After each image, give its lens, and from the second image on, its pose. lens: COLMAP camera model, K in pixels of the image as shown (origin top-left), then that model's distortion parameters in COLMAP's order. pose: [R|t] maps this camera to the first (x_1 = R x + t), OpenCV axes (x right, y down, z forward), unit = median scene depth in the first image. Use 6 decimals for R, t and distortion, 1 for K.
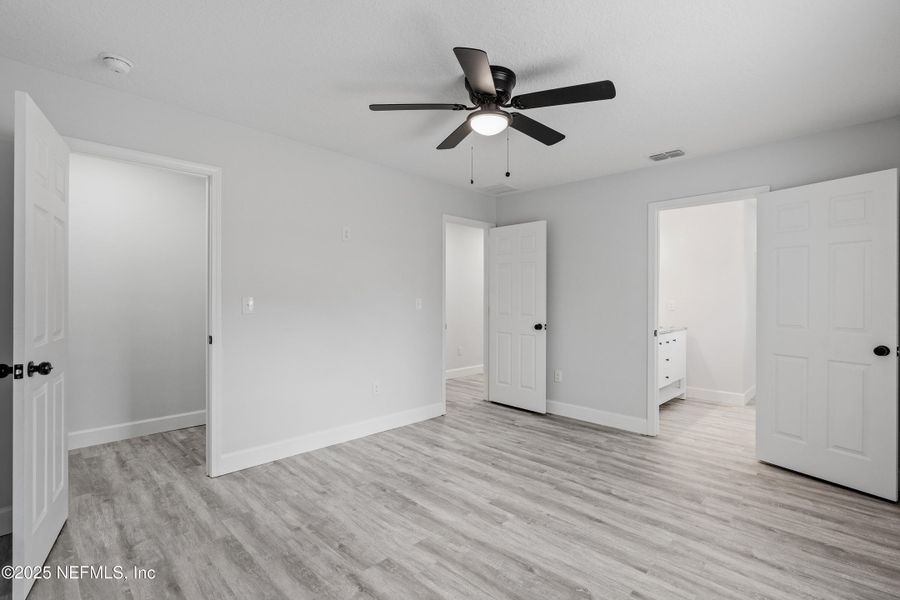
lens RADIAL K [[409.8, 0, 449.0], [0, 409.8, 298.3], [0, 0, 1]] dist [-0.006151, 0.001057]
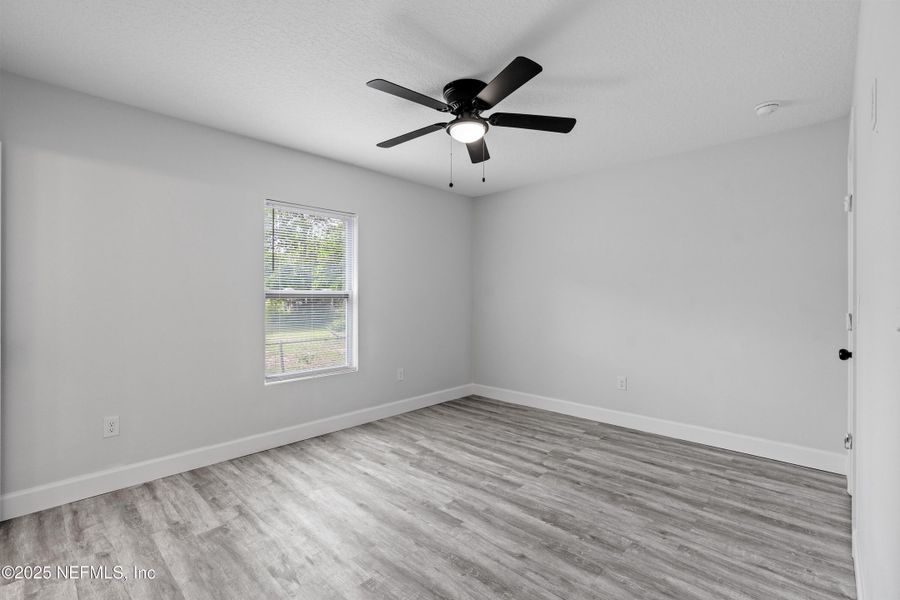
lens RADIAL K [[409.8, 0, 449.0], [0, 409.8, 298.3], [0, 0, 1]] dist [-0.006151, 0.001057]
pose [[-0.999813, -0.008216, -0.017499, 0.147666], [-0.008285, 0.999958, 0.003895, 0.005594], [0.017466, 0.004039, -0.999839, 1.890730]]
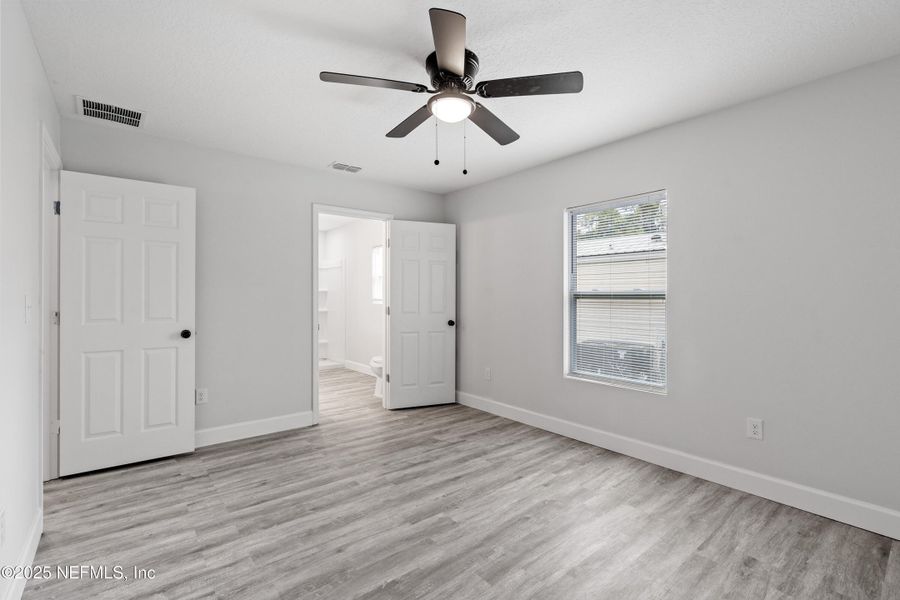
lens RADIAL K [[409.8, 0, 449.0], [0, 409.8, 298.3], [0, 0, 1]] dist [-0.006151, 0.001057]
pose [[0.111281, -0.011382, 0.993724, -0.768117], [-0.003160, 0.999925, 0.011807, -0.000918], [-0.993784, -0.004454, 0.111237, 0.821135]]
